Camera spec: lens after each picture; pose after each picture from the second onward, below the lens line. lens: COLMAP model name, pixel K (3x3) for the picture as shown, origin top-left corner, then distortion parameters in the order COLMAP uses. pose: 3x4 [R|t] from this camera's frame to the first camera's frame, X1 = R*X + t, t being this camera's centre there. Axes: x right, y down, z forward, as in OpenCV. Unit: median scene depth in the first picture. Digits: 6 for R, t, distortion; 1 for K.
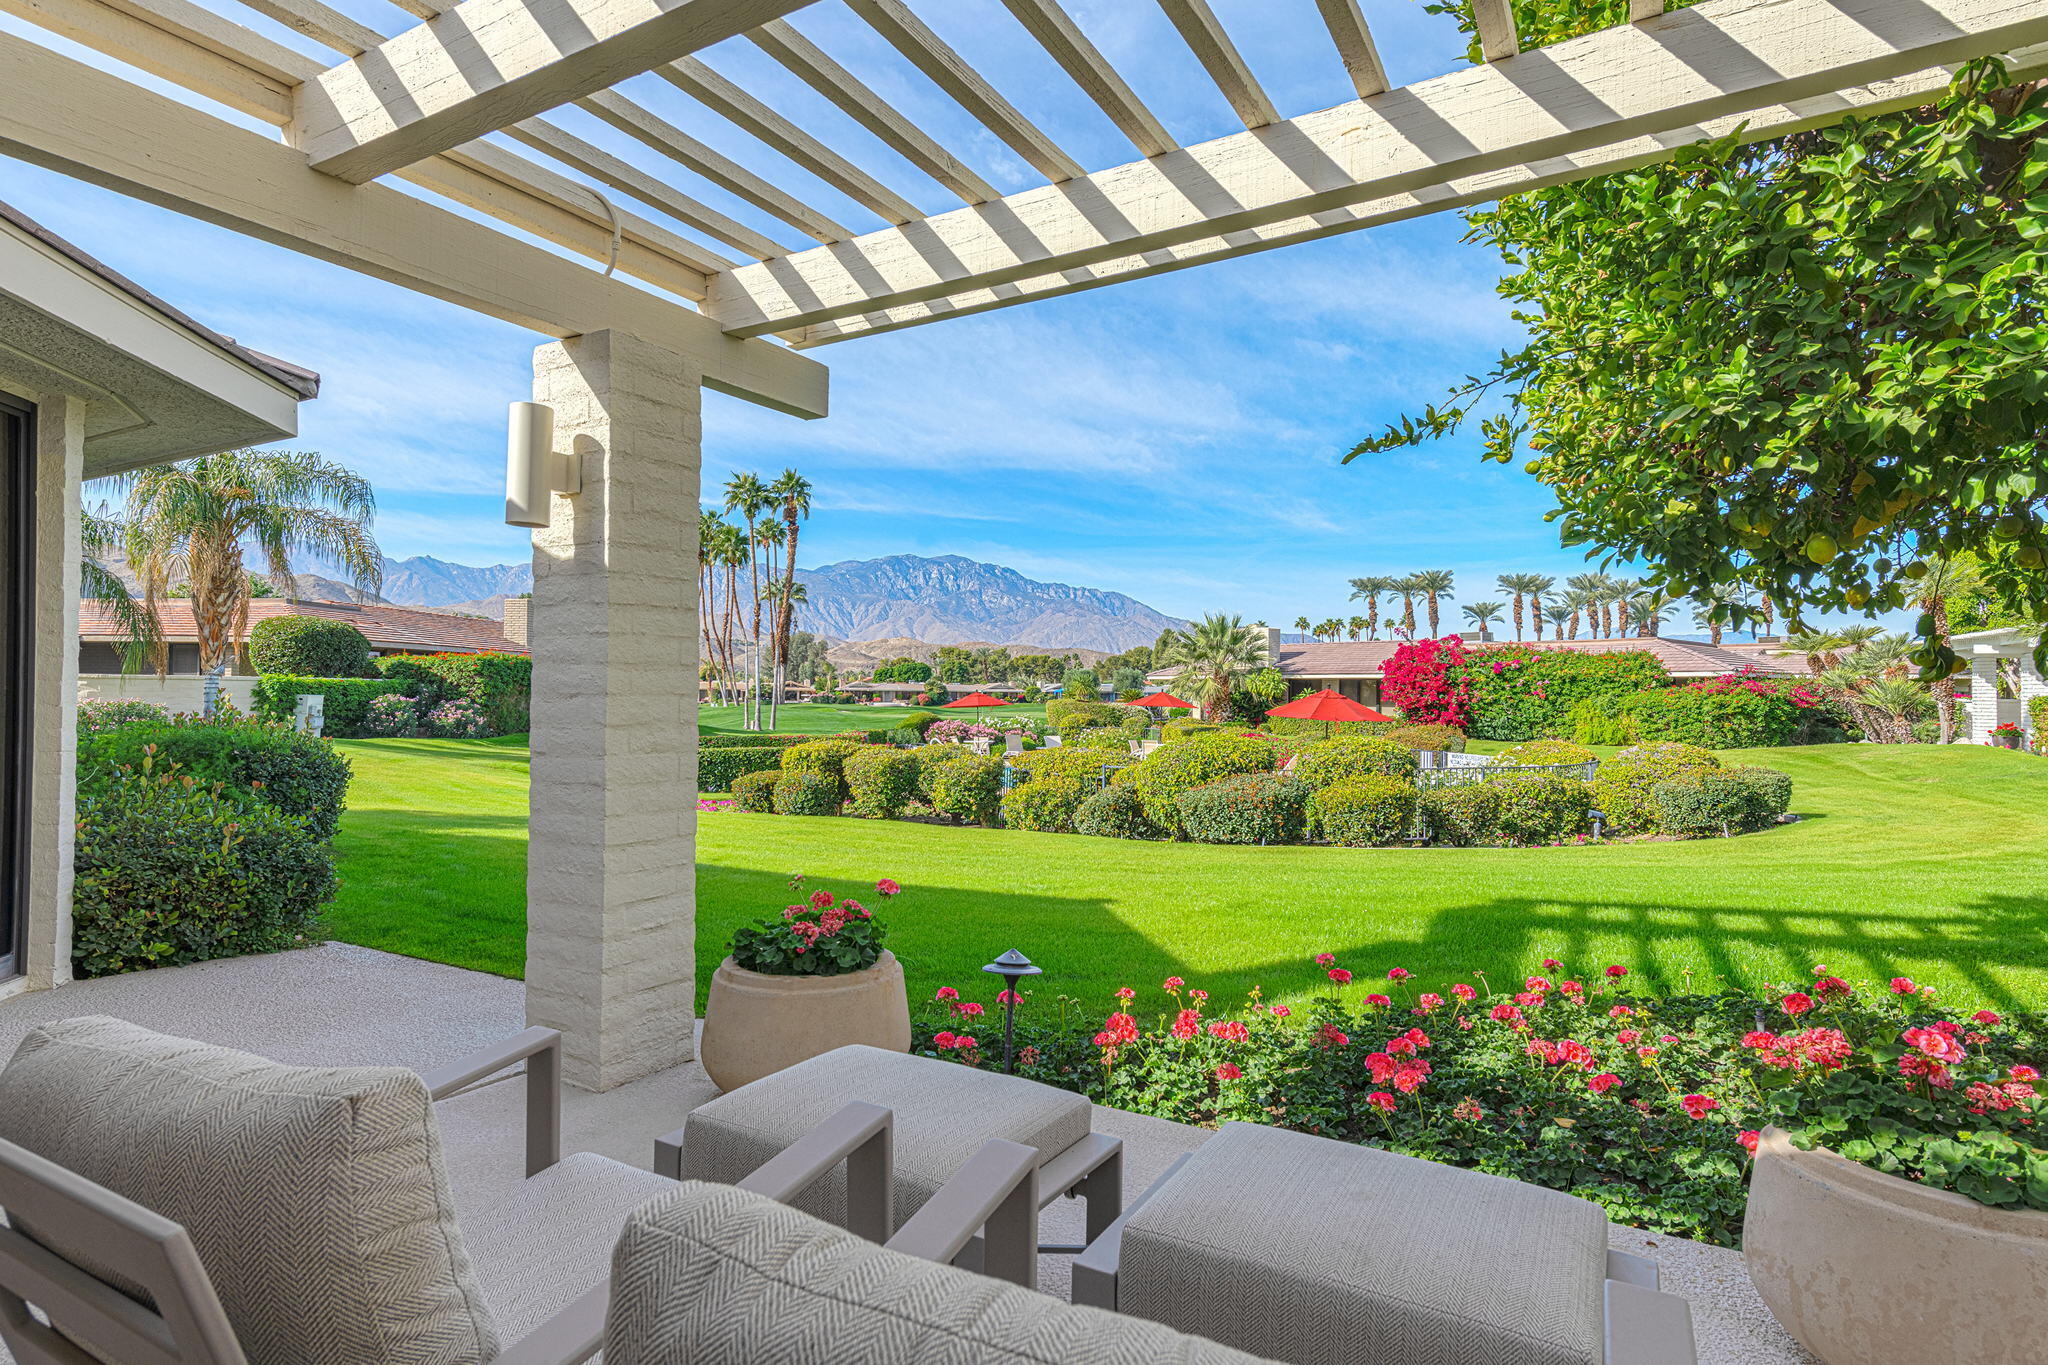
lens RADIAL K [[1062.1, 0, 1058.3], [0, 1062.1, 682.6], [0, 0, 1]] dist [0.024123, -0.004459]
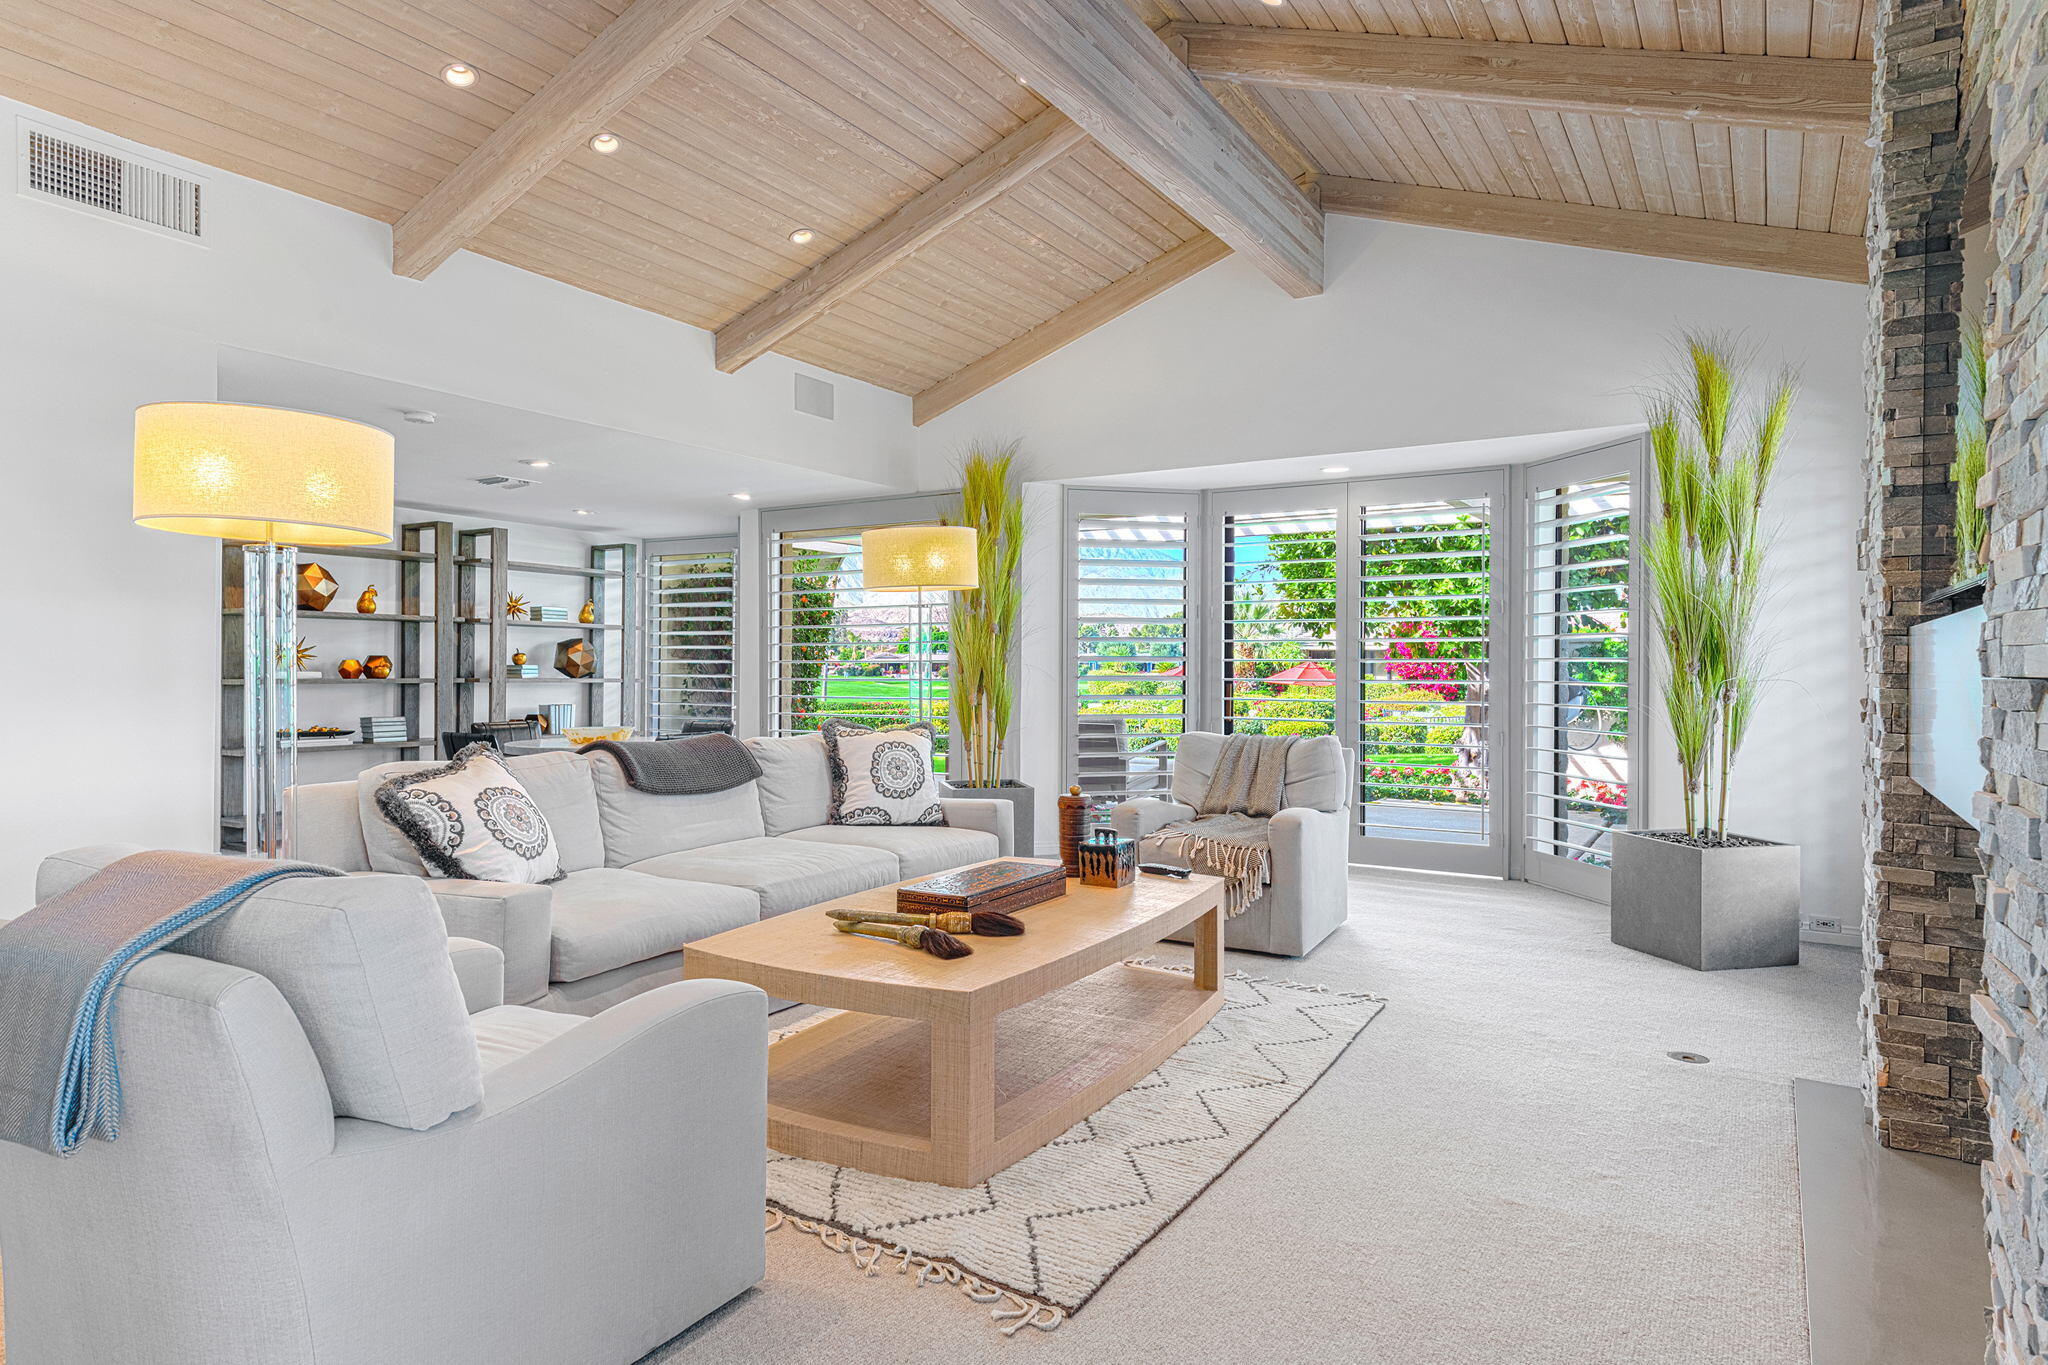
lens RADIAL K [[1134.4, 0, 1045.4], [0, 1134.4, 676.6], [0, 0, 1]] dist [-0.014465, -0.001191]
pose [[0.999185, -0.005262, -0.040015, -0.006494], [0.006123, 0.999751, 0.021446, -0.002945], [0.039892, -0.021674, 0.998969, -0.175664]]
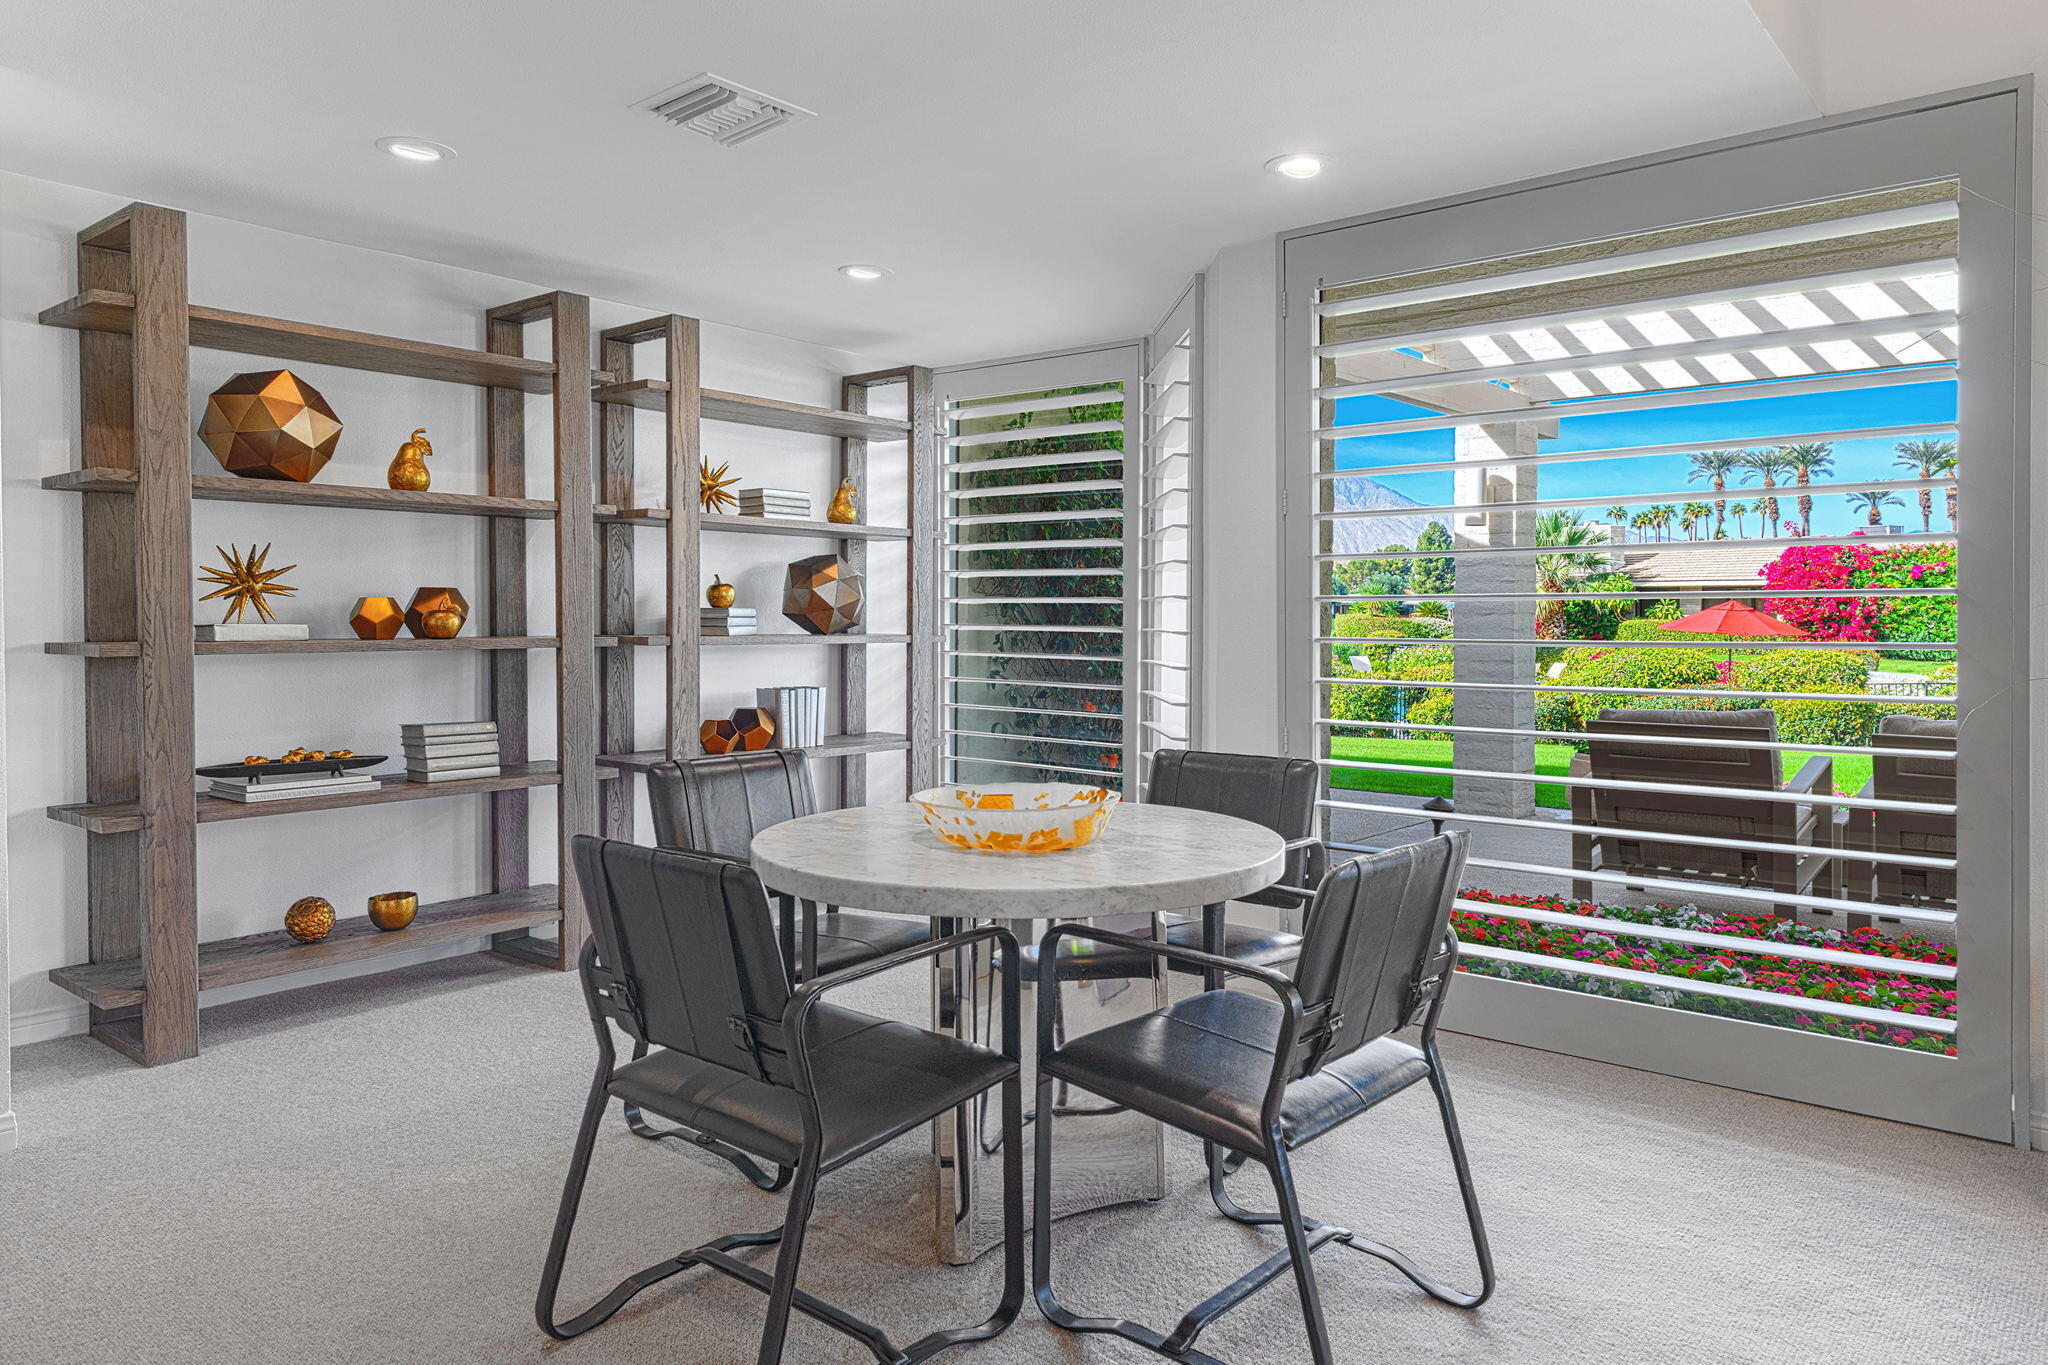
lens RADIAL K [[1327.7, 0, 1071.1], [0, 1327.7, 655.1], [0, 0, 1]] dist [-0.009631, 0.000792]
pose [[0.986791, -0.003148, -0.161969, -0.054299], [0.010647, 0.998910, 0.045451, -0.002197], [0.161649, -0.046575, 0.985749, -0.095690]]
